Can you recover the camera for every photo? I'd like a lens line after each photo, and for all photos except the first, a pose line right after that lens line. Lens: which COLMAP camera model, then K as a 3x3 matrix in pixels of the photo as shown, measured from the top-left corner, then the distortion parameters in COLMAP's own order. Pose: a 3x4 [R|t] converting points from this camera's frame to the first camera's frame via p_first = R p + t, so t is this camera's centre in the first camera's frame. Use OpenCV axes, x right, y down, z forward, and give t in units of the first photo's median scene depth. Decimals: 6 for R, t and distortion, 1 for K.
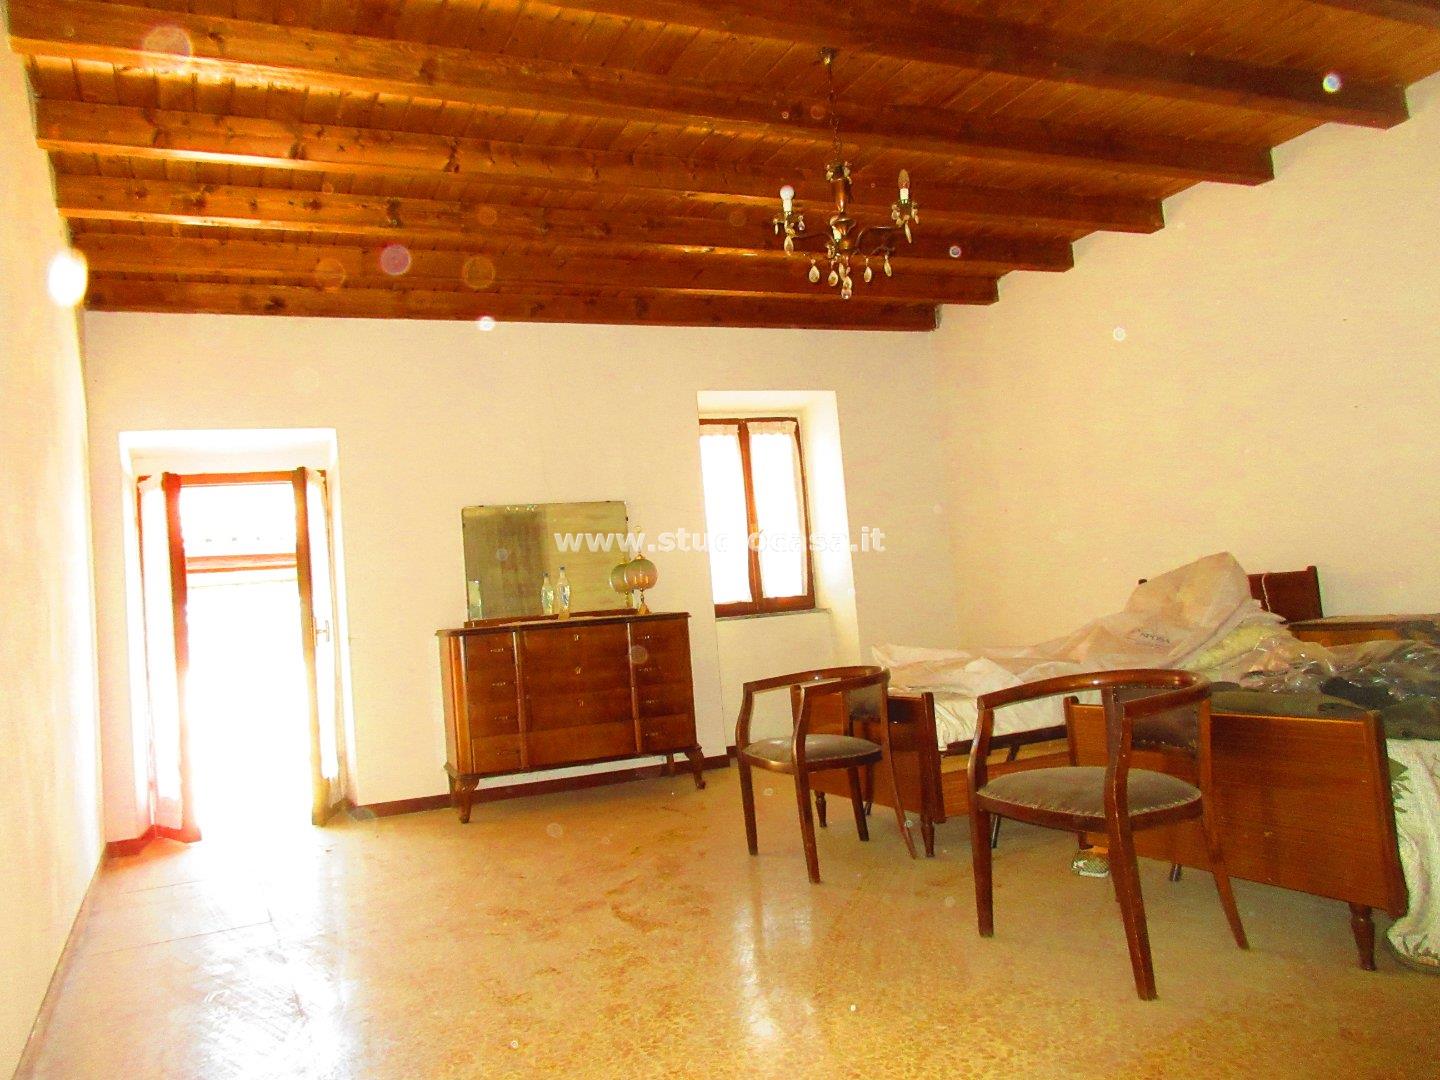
lens RADIAL K [[1083.3, 0, 720.0], [0, 1083.3, 540.0], [0, 0, 1]] dist [0.007548, 0.006971]
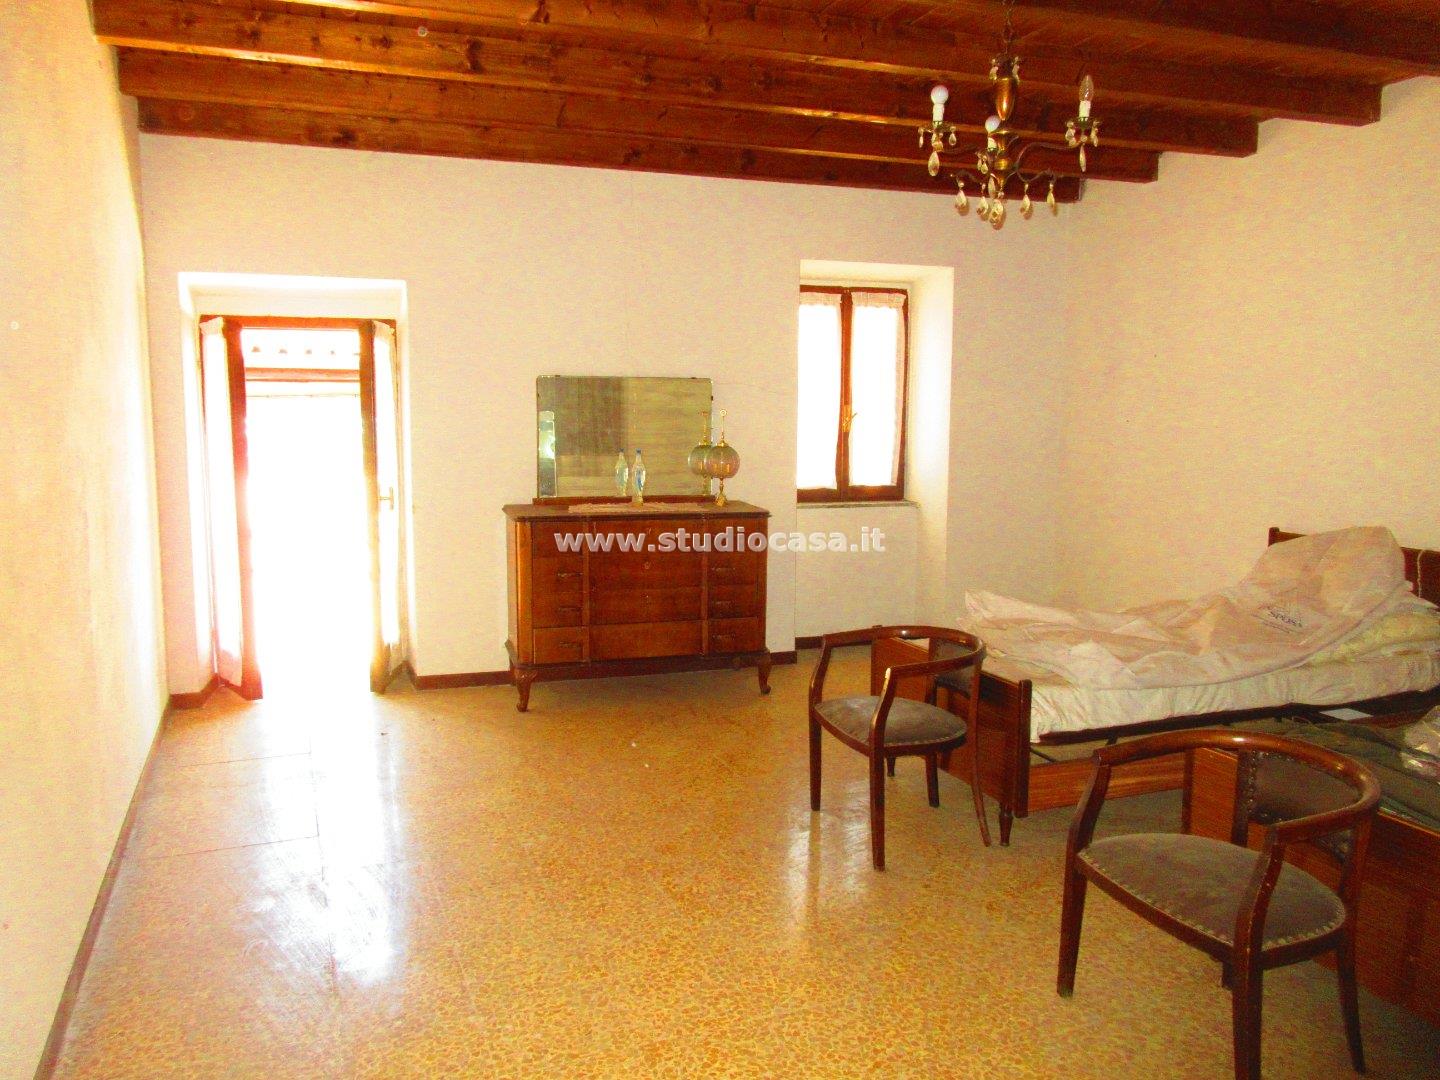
lens RADIAL K [[1083.3, 0, 720.0], [0, 1083.3, 540.0], [0, 0, 1]] dist [0.007548, 0.006971]
pose [[0.993616, 0.096368, -0.058647, -0.015100], [-0.083832, 0.978631, 0.187760, -0.087768], [0.075488, -0.181645, 0.980462, 0.081436]]
